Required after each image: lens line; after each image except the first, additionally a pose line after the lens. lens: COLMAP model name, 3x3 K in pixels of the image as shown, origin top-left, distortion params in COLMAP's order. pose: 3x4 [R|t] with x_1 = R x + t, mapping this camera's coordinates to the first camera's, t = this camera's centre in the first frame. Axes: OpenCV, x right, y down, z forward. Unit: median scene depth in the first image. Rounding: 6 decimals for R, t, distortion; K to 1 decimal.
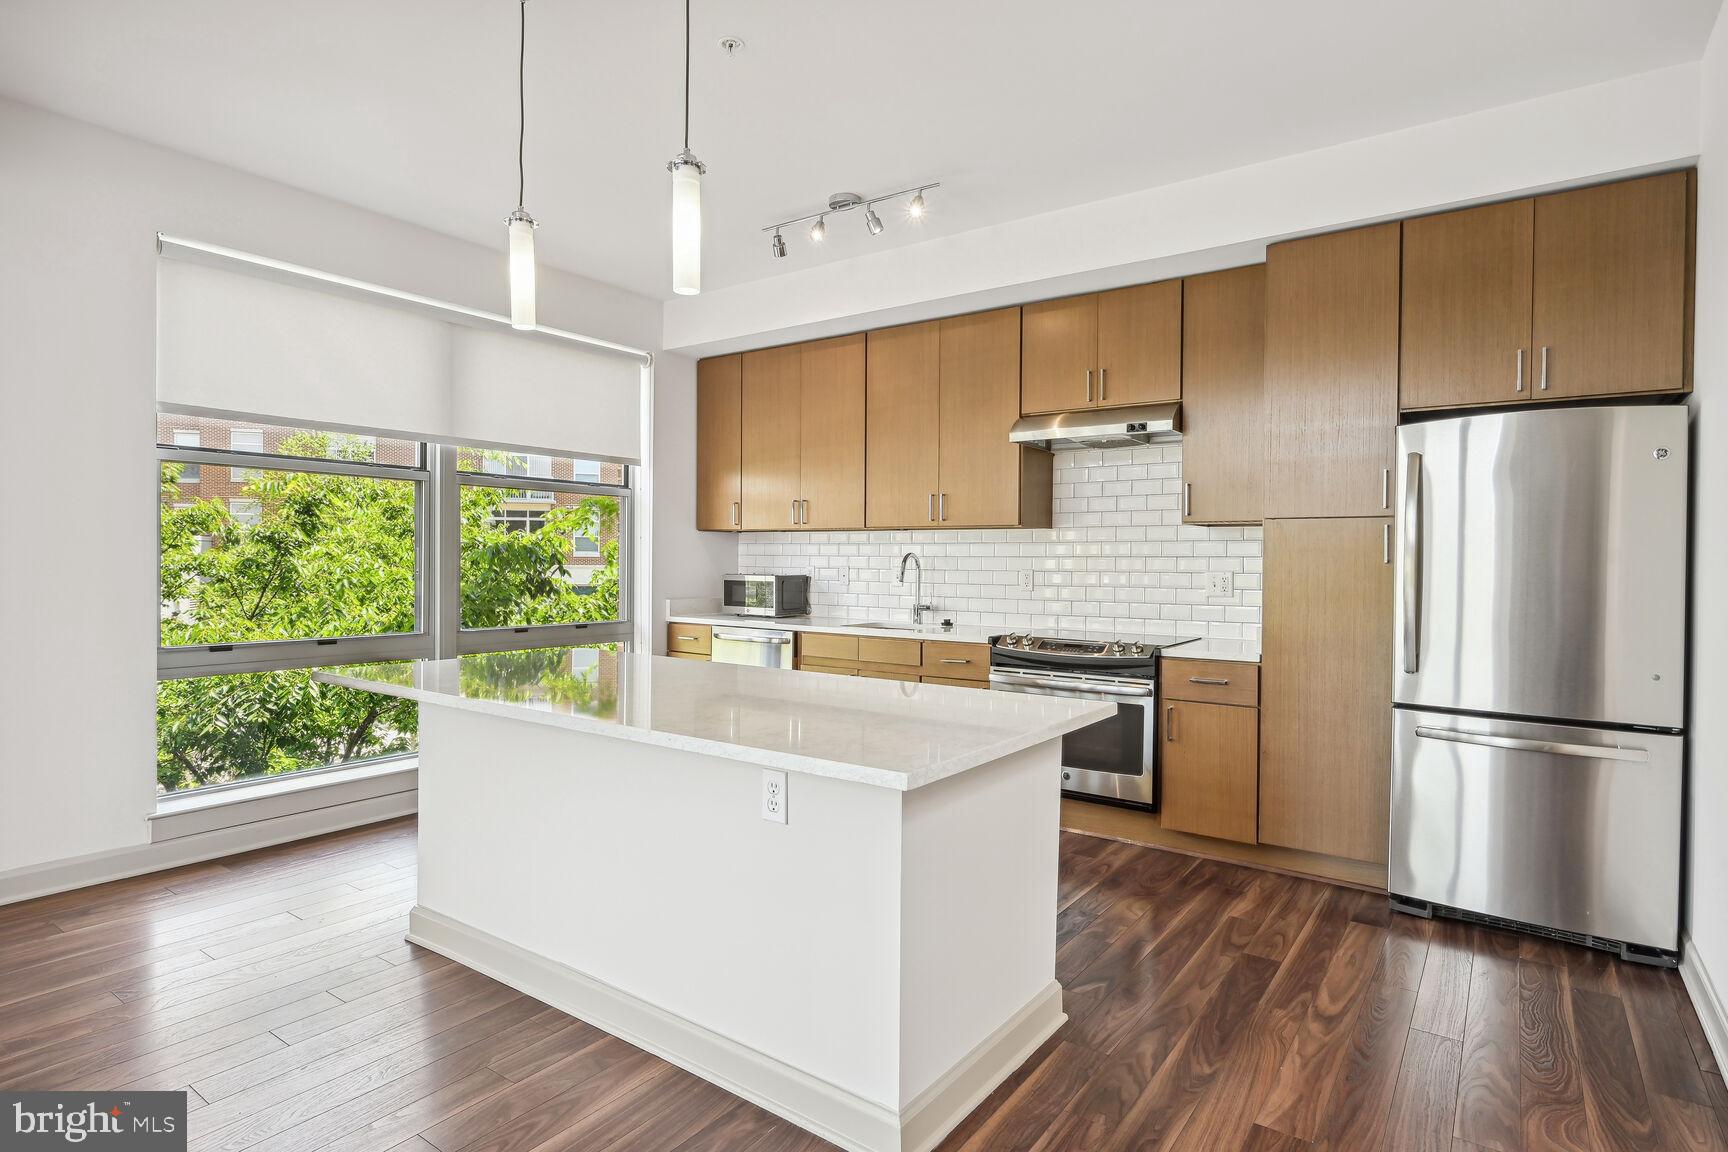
lens RADIAL K [[905.2, 0, 864.0], [0, 905.2, 576.0], [0, 0, 1]] dist [-0.000143, 0.000237]
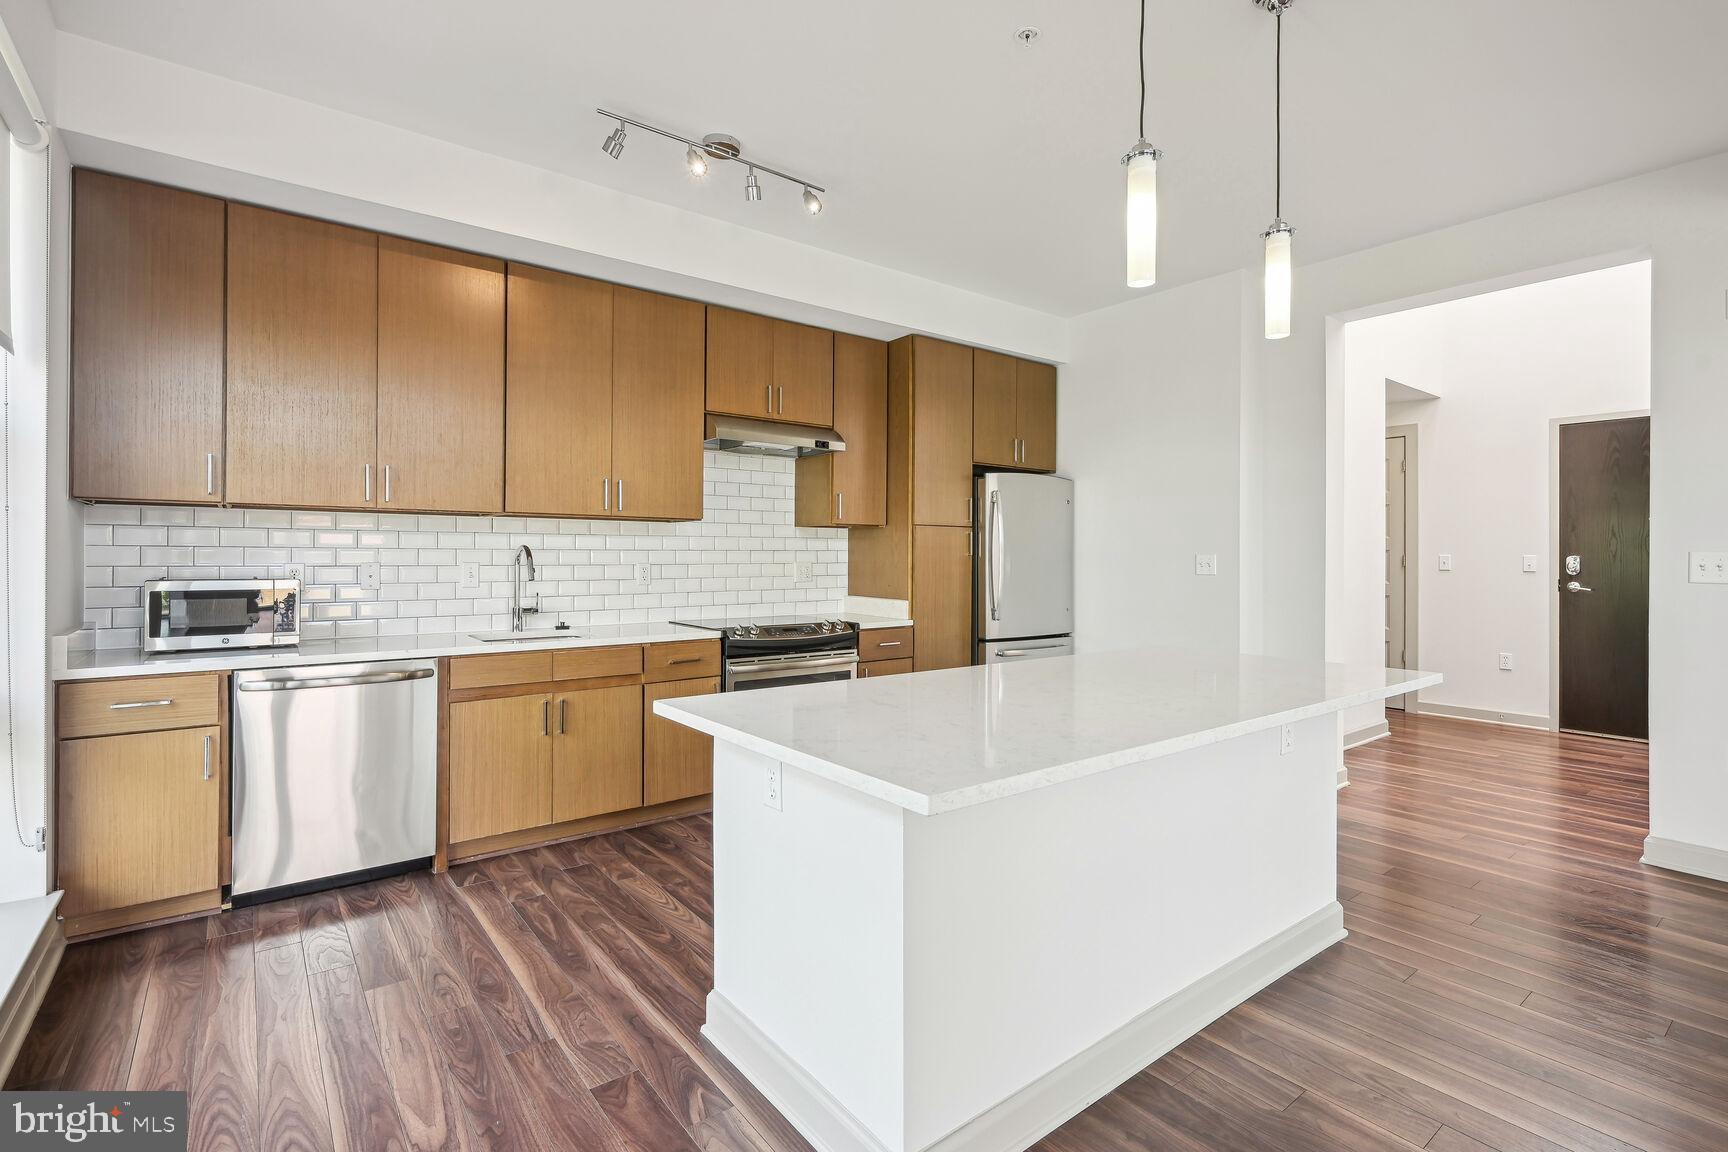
lens RADIAL K [[809.1, 0, 866.6], [0, 809.1, 553.5], [0, 0, 1]] dist [-0.002039, -0.000209]
pose [[0.285137, -0.001426, 0.958486, -0.634881], [0.017428, 0.999841, -0.003697, -0.011040], [-0.958328, 0.017758, 0.285117, 0.559399]]
